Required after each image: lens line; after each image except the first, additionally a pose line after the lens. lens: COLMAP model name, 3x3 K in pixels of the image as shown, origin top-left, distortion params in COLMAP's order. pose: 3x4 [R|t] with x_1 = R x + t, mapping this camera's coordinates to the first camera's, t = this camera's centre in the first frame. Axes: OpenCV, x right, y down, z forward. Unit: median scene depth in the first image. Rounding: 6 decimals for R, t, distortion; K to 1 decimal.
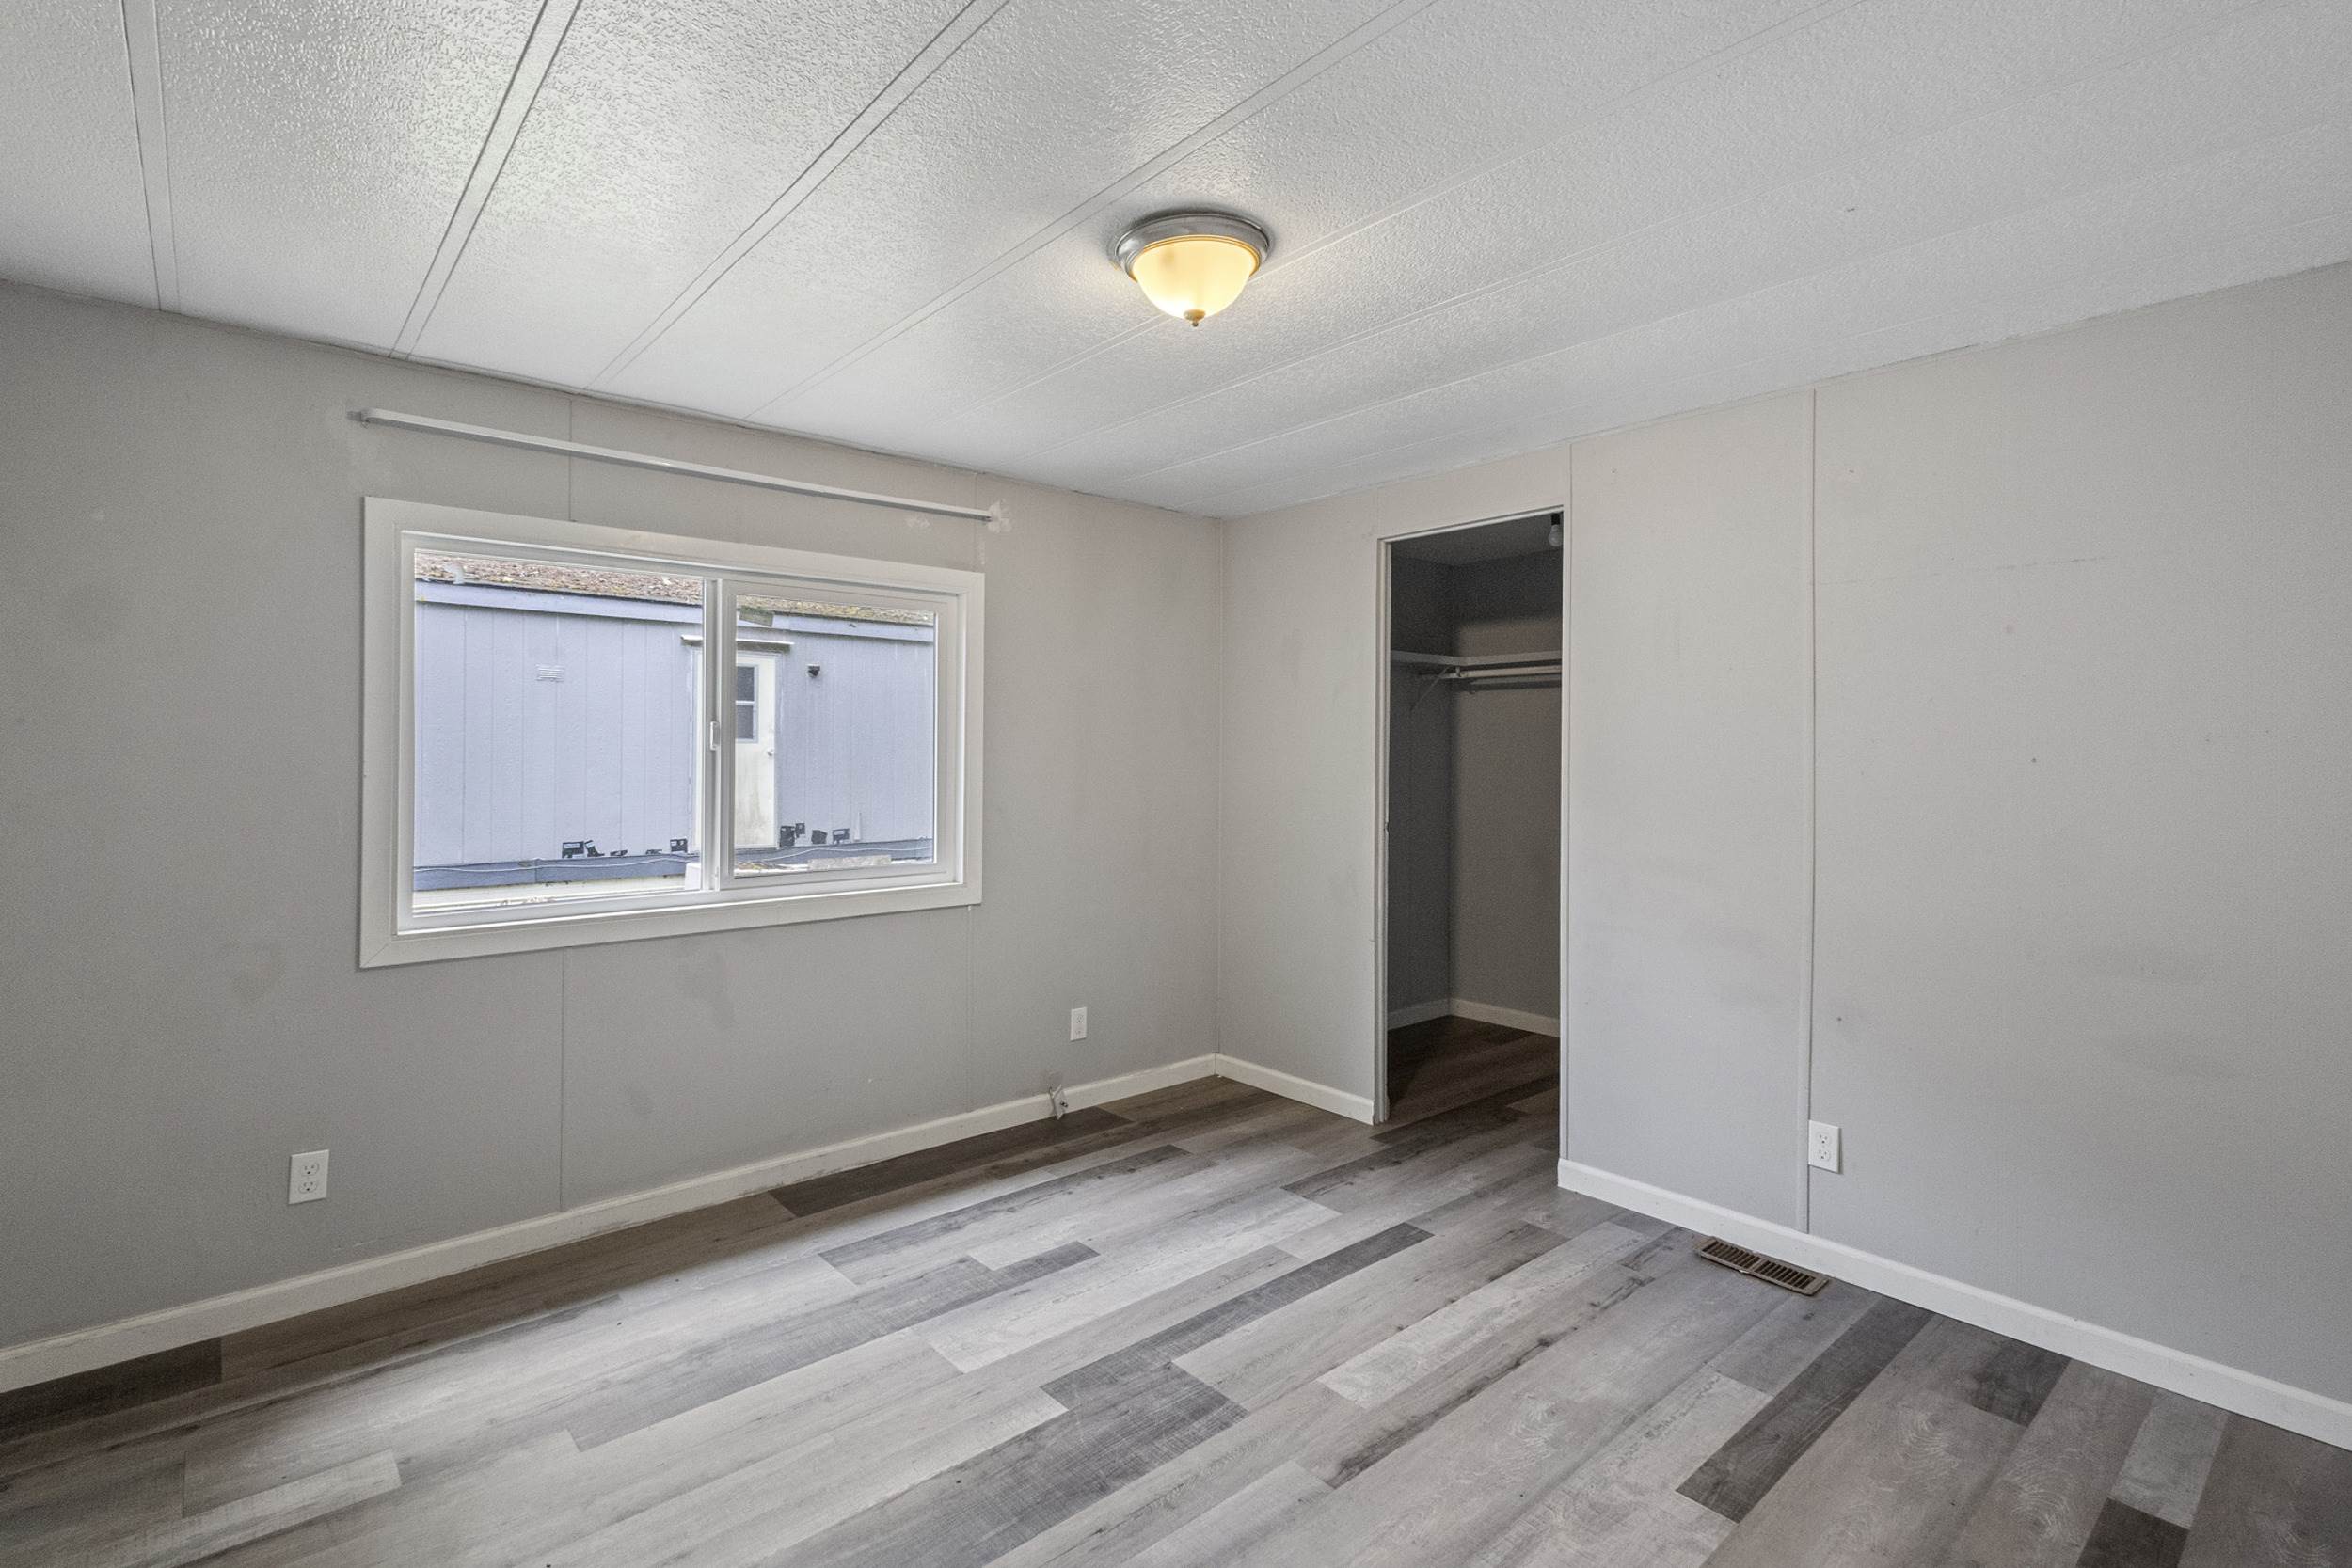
lens RADIAL K [[1085.0, 0, 1189.4], [0, 1085.0, 744.5], [0, 0, 1]] dist [0.007101, -0.000877]
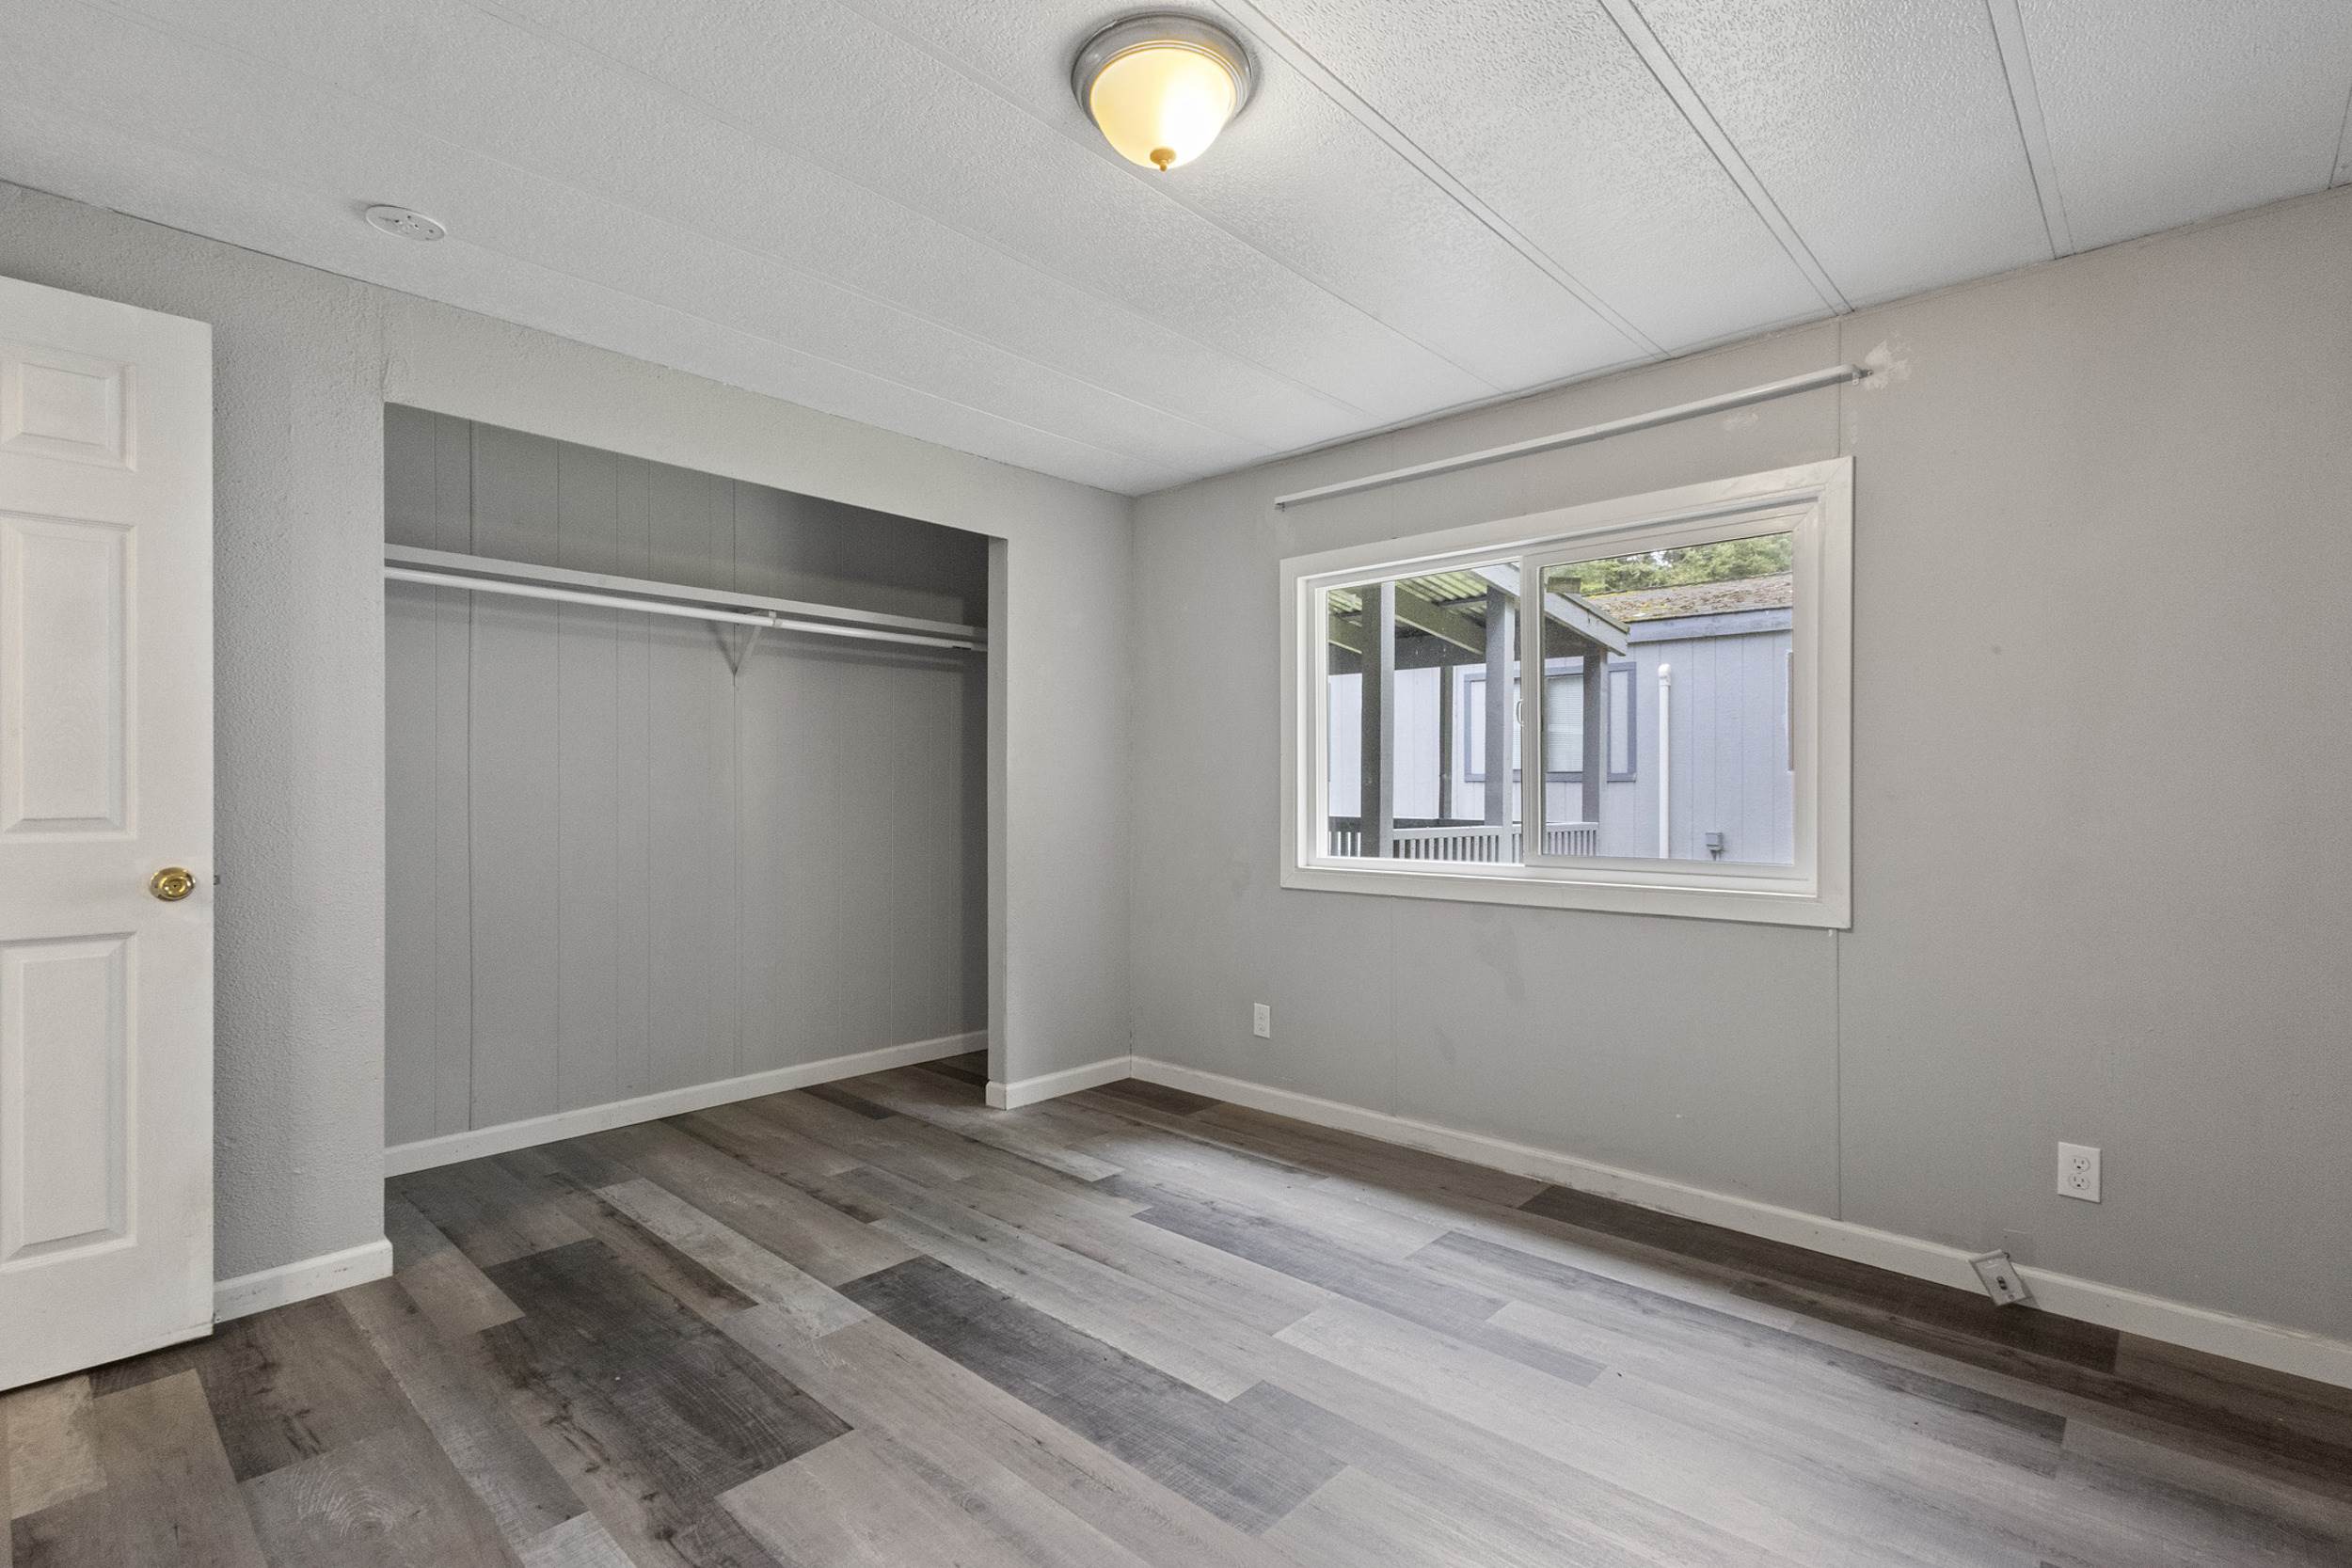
lens RADIAL K [[1085.0, 0, 1178.8], [0, 1085.0, 794.2], [0, 0, 1]] dist [0.007101, -0.000877]
pose [[0.107727, 0.000057, -0.994181, 0.578063], [0.007512, 0.999971, 0.000871, 0.069876], [0.994152, -0.007562, 0.107724, 0.626059]]
